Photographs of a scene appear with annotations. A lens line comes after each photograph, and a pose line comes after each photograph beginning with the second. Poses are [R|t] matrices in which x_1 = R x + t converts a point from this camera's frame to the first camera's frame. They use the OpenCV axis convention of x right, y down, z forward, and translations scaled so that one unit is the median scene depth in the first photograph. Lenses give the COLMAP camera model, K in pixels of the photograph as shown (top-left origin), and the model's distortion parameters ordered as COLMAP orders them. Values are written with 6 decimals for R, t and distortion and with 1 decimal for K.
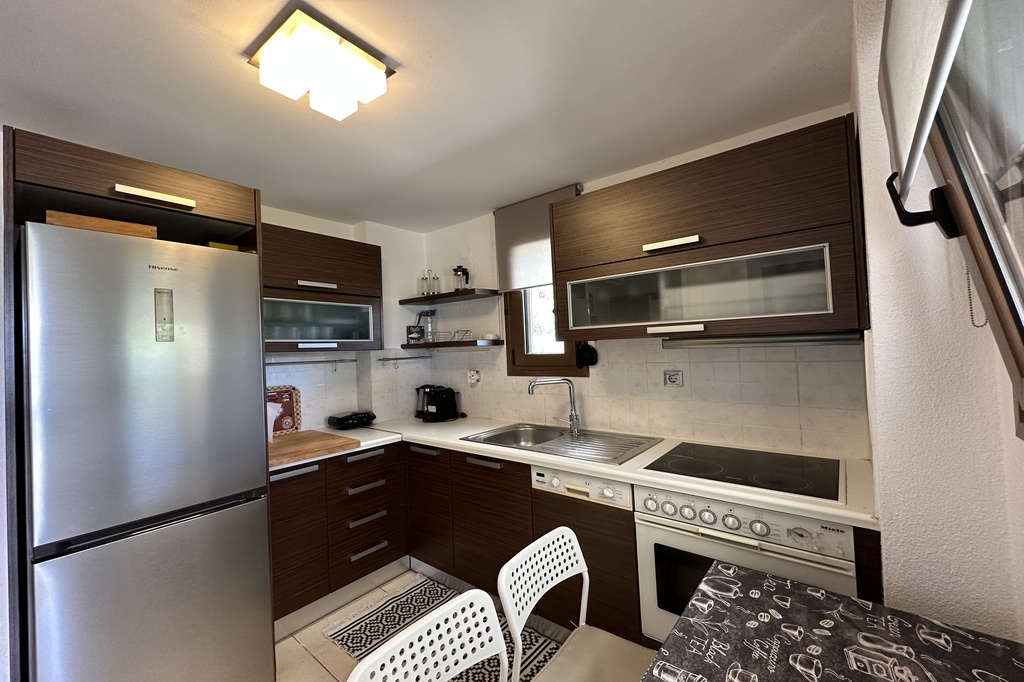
lens RADIAL K [[411.5, 0, 507.5], [0, 411.5, 339.3], [0, 0, 1]] dist [-0.004609, 0.001472]
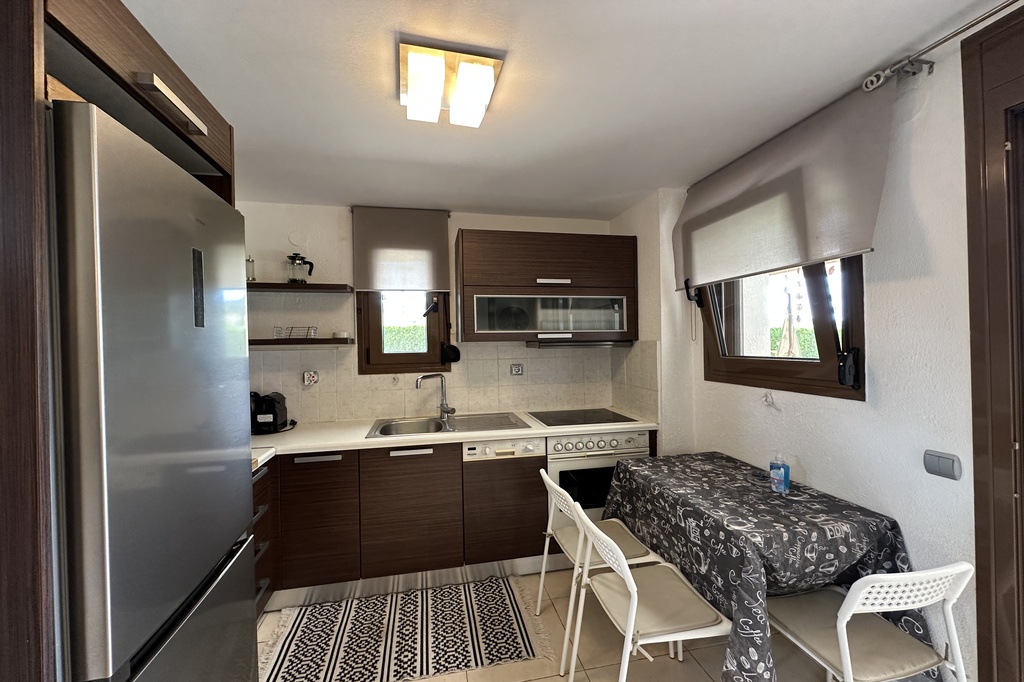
lens RADIAL K [[411.5, 0, 509.2], [0, 411.5, 342.4], [0, 0, 1]] dist [-0.004609, 0.001472]
pose [[0.618982, 0.031668, 0.784767, -0.846679], [-0.023701, 0.999485, -0.021638, 0.034535], [-0.785048, -0.005206, 0.619413, 0.148784]]
